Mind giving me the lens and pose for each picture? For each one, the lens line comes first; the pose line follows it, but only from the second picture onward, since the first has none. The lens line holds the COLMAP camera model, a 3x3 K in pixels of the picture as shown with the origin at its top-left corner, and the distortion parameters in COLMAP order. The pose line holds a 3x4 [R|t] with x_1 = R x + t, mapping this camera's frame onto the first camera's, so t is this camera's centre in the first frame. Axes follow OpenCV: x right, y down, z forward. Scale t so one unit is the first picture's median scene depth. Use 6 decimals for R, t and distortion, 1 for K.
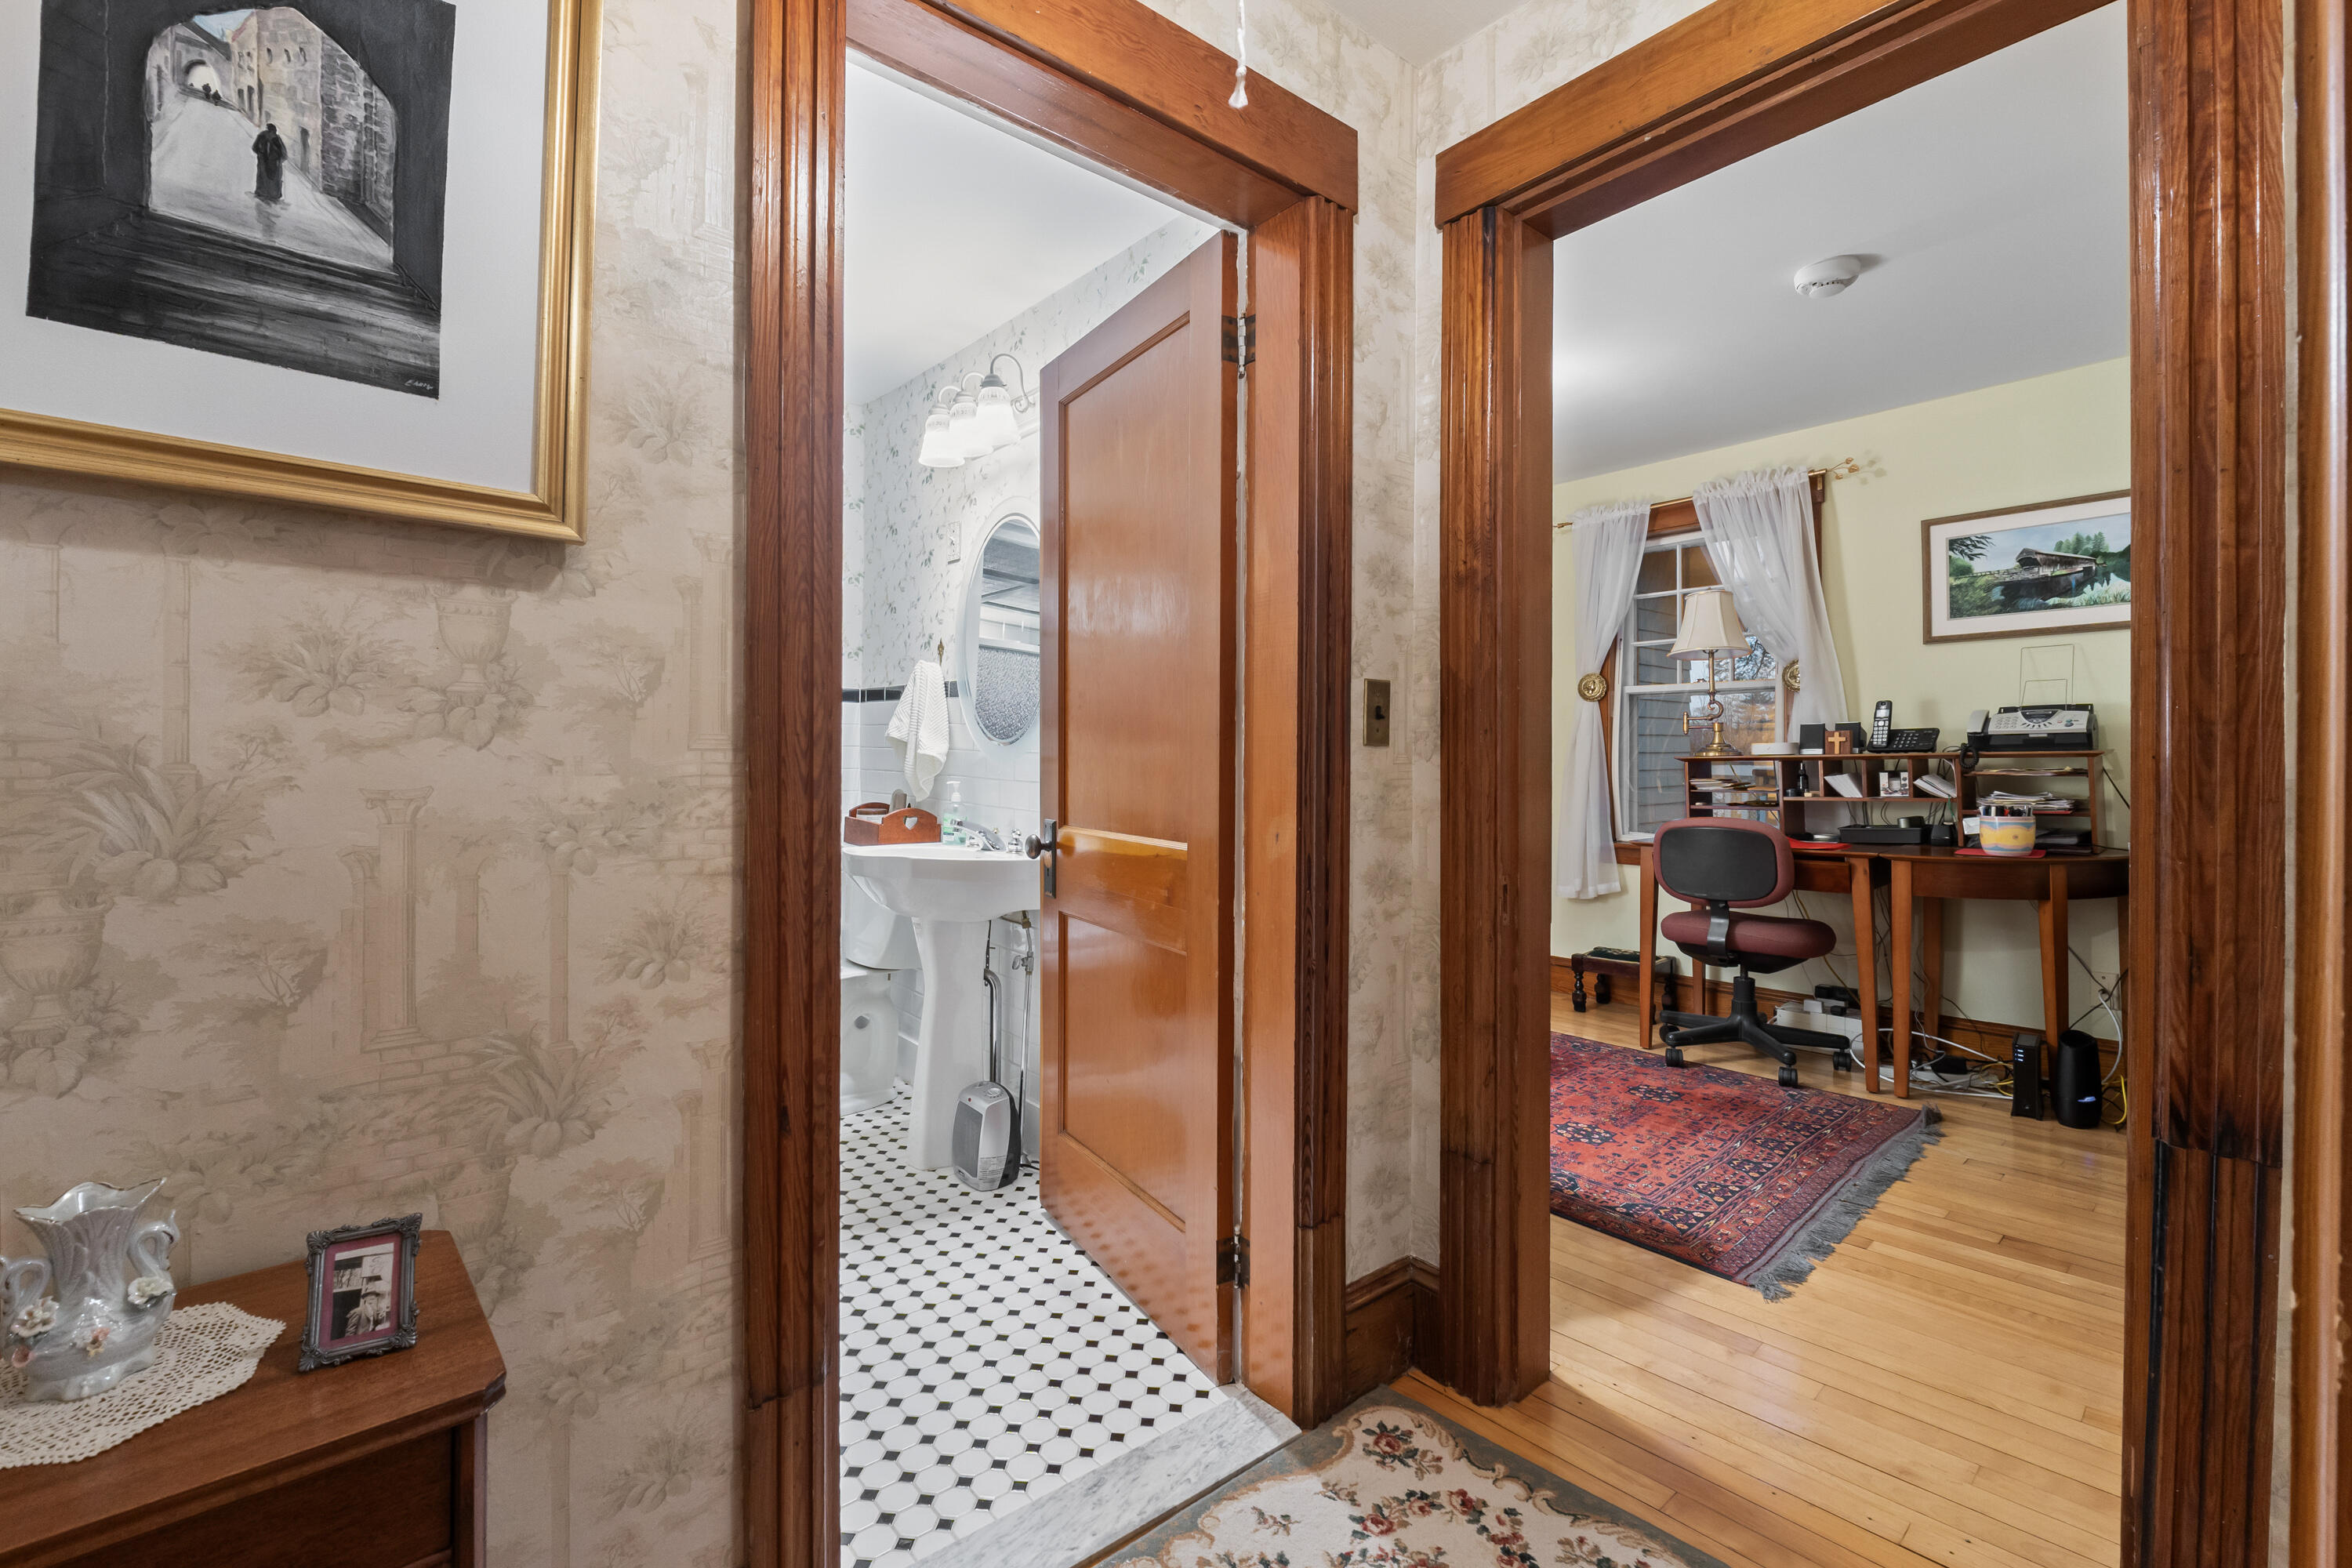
lens RADIAL K [[1020.0, 0, 1179.9], [0, 1020.0, 751.7], [0, 0, 1]] dist [-0.003344, -0.000428]
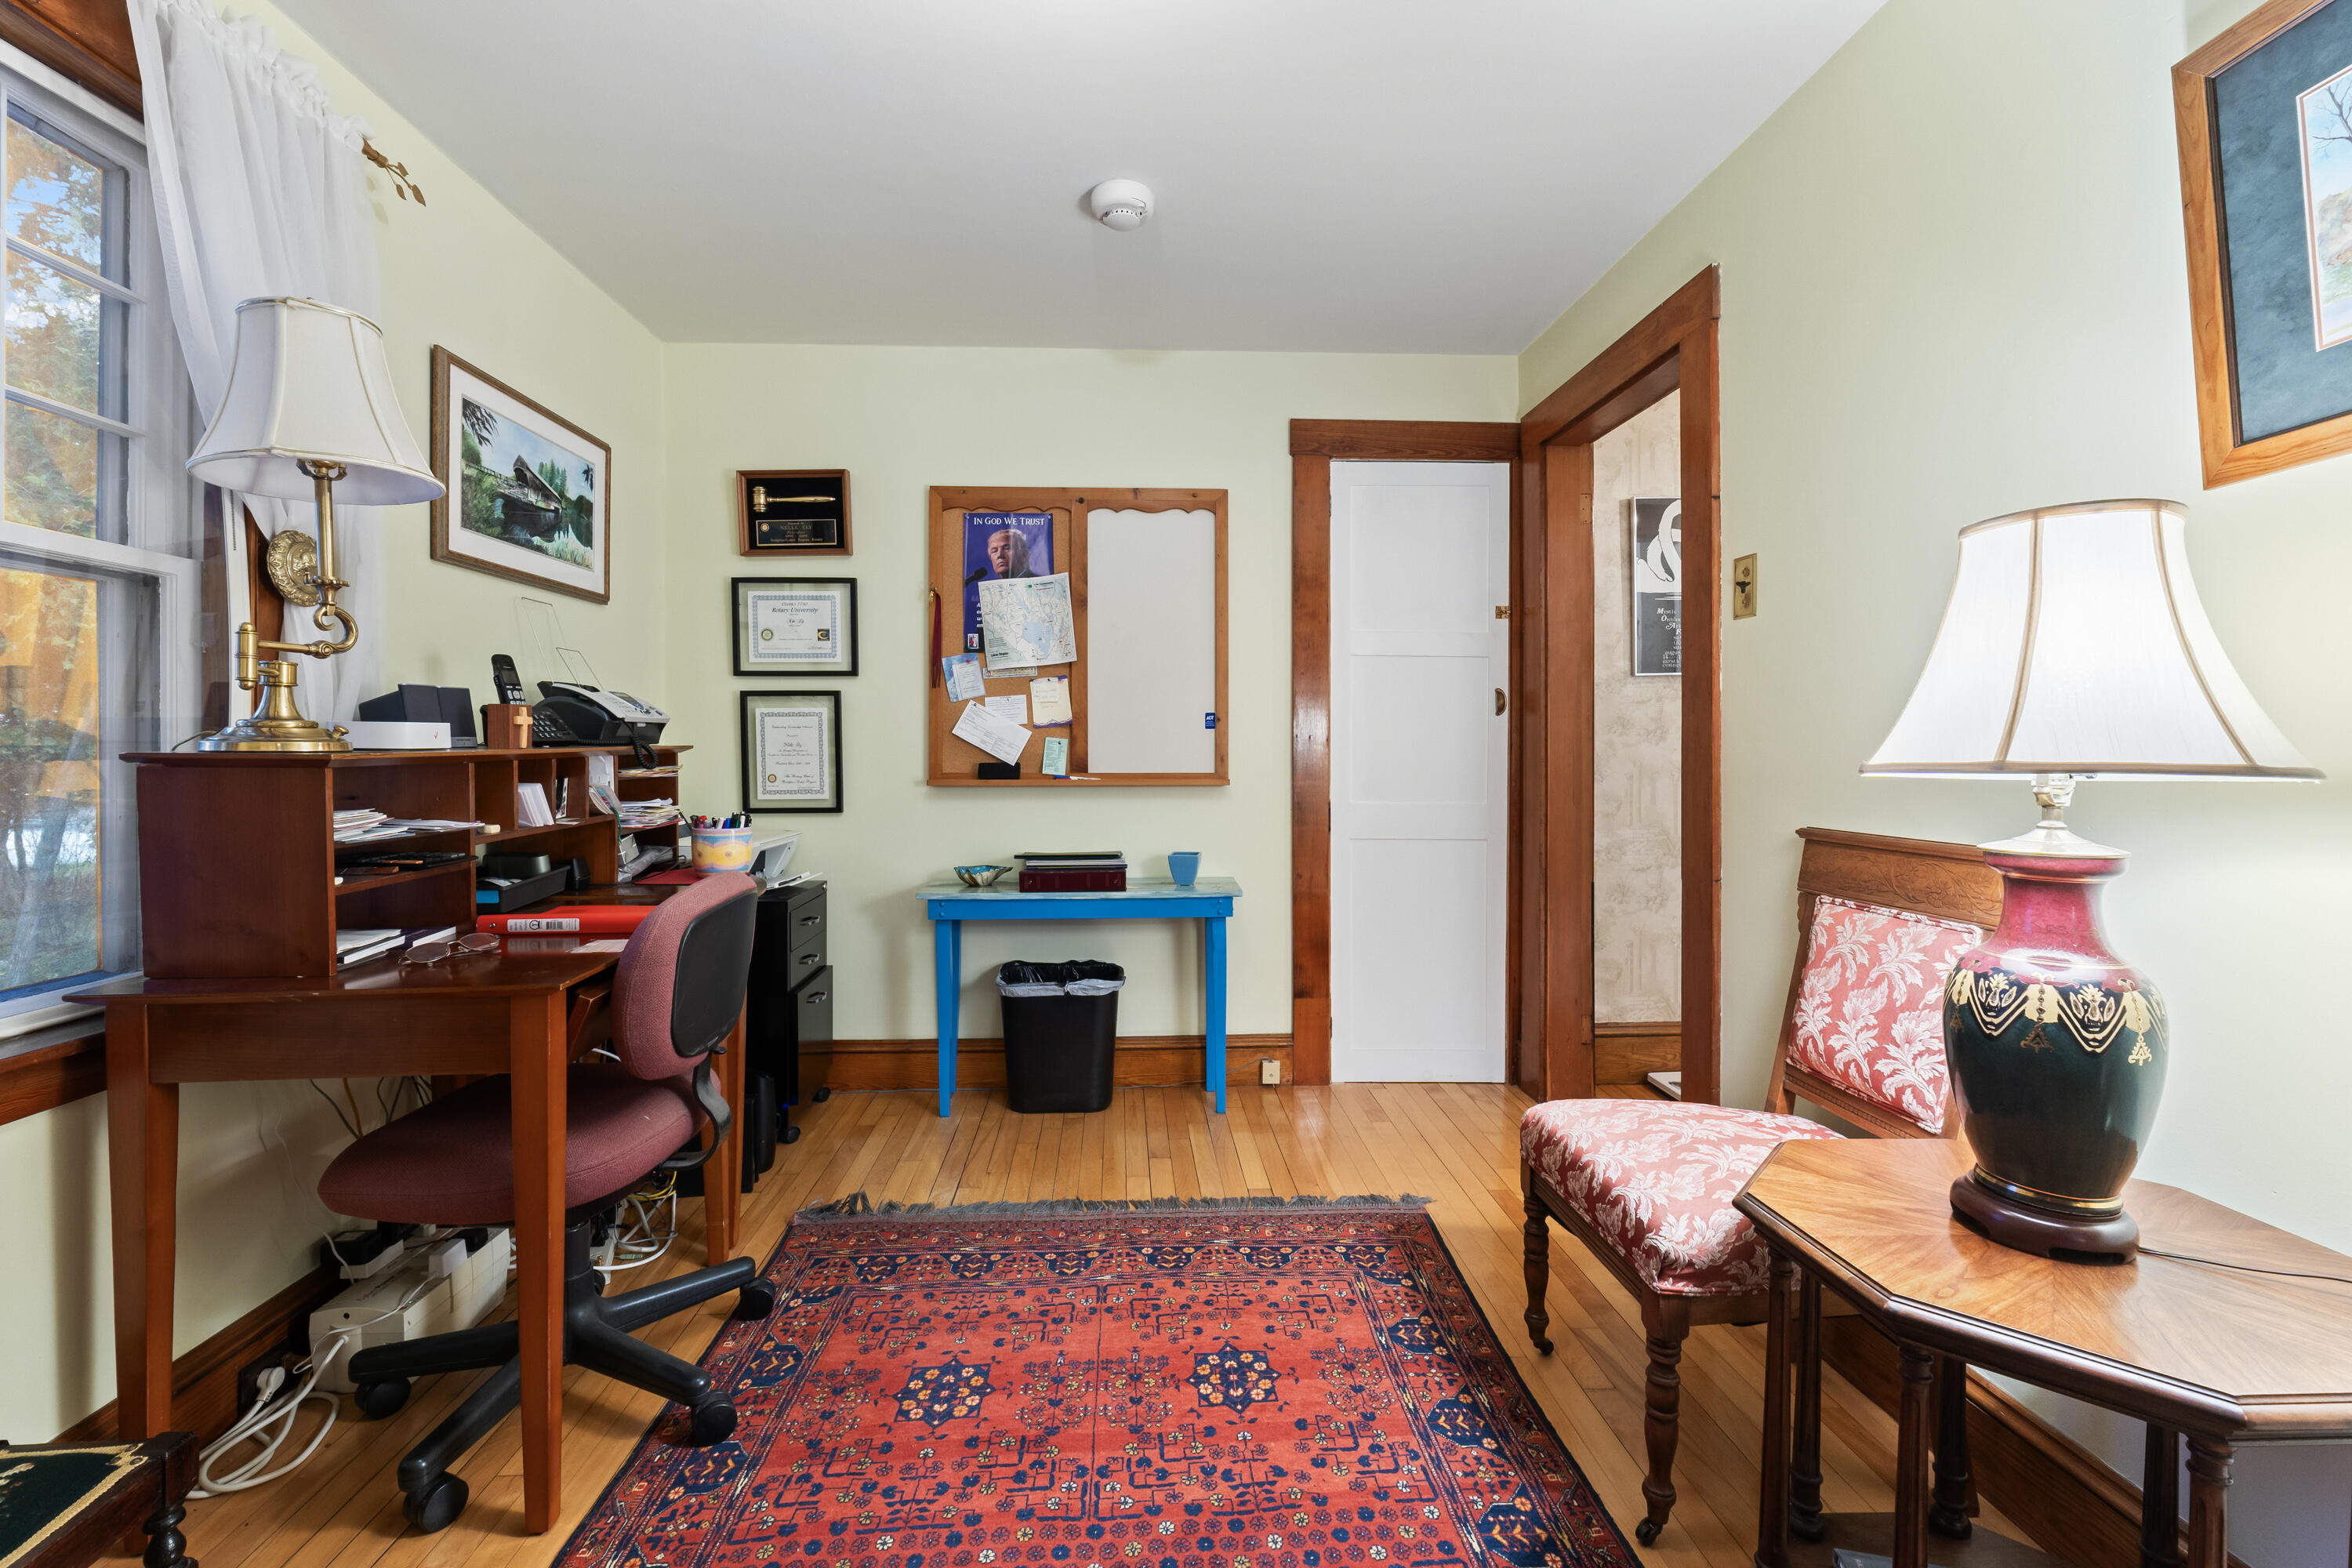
lens RADIAL K [[988.0, 0, 1178.5], [0, 988.0, 751.8], [0, 0, 1]] dist [-0.002400, -0.000170]
pose [[-0.792607, -0.000190, 0.609732, 0.055344], [-0.003506, 0.999985, -0.004246, 0.005494], [-0.609722, -0.005503, -0.792596, 1.239970]]
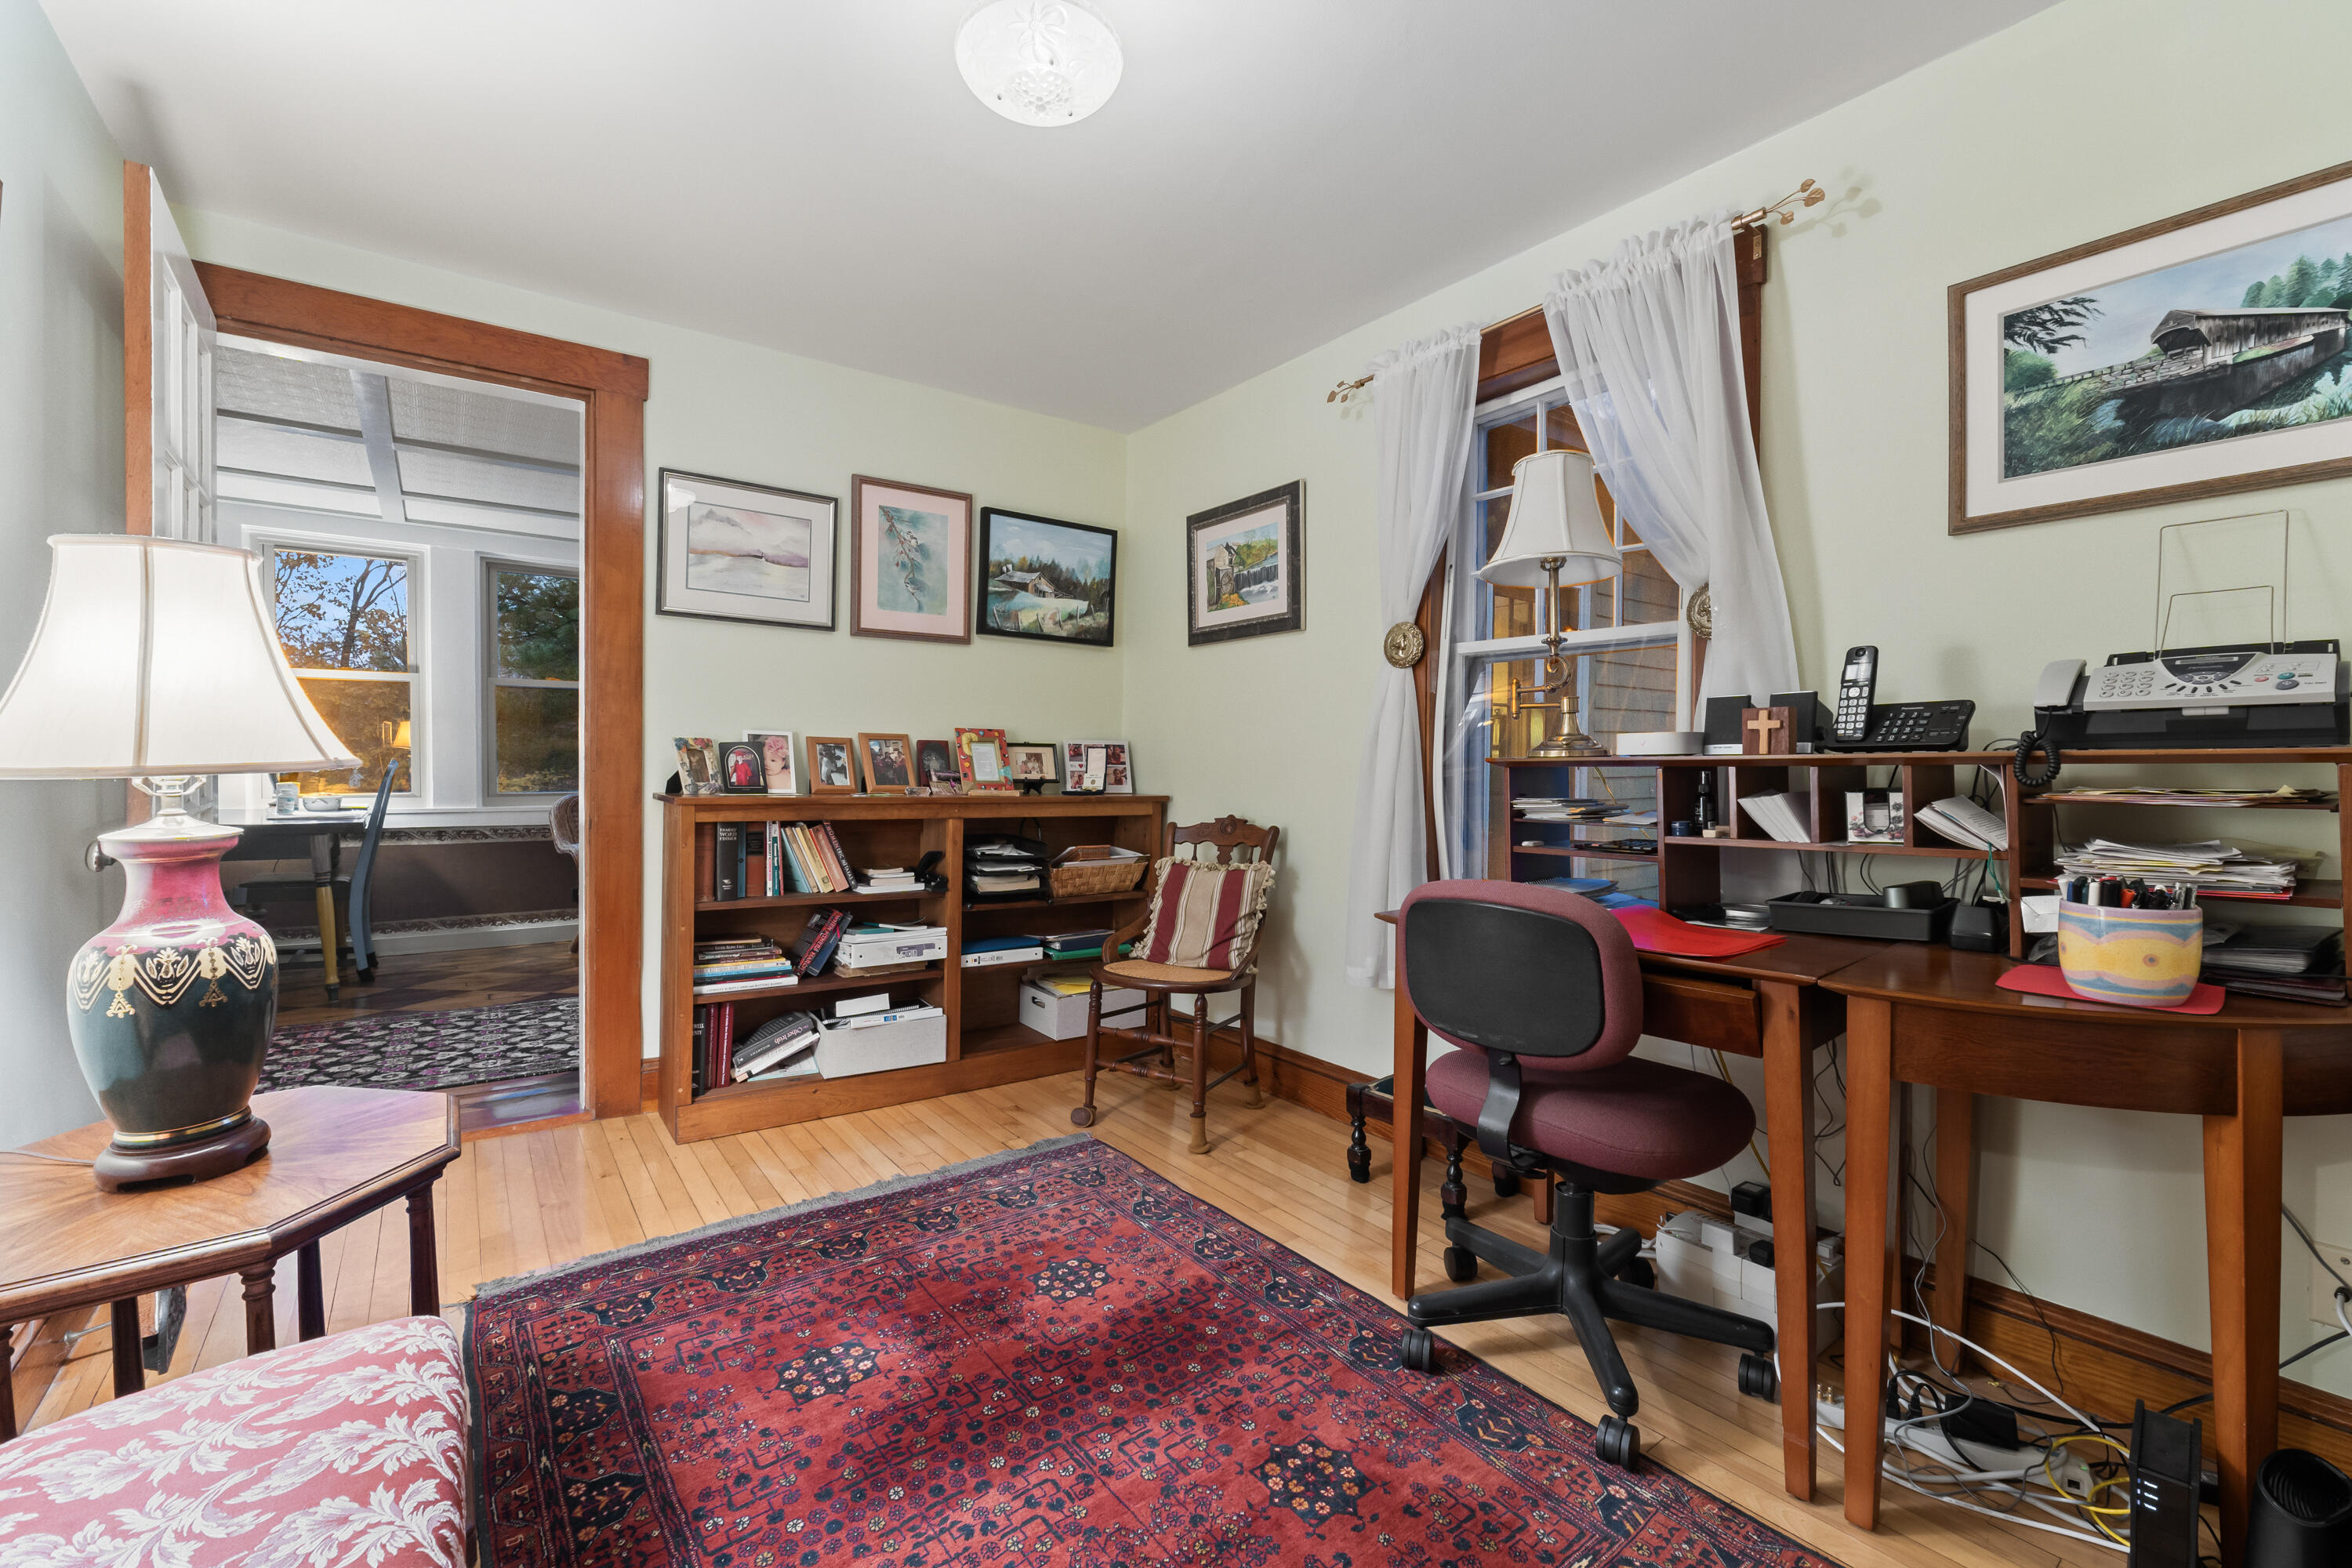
lens RADIAL K [[996.1, 0, 1178.1], [0, 996.1, 767.1], [0, 0, 1]] dist [-0.008166, 0.000424]
pose [[0.997637, 0.005273, -0.068497, 0.404377], [-0.004306, 0.999889, 0.014251, 0.003100], [0.068564, -0.013922, 0.997550, 0.509563]]
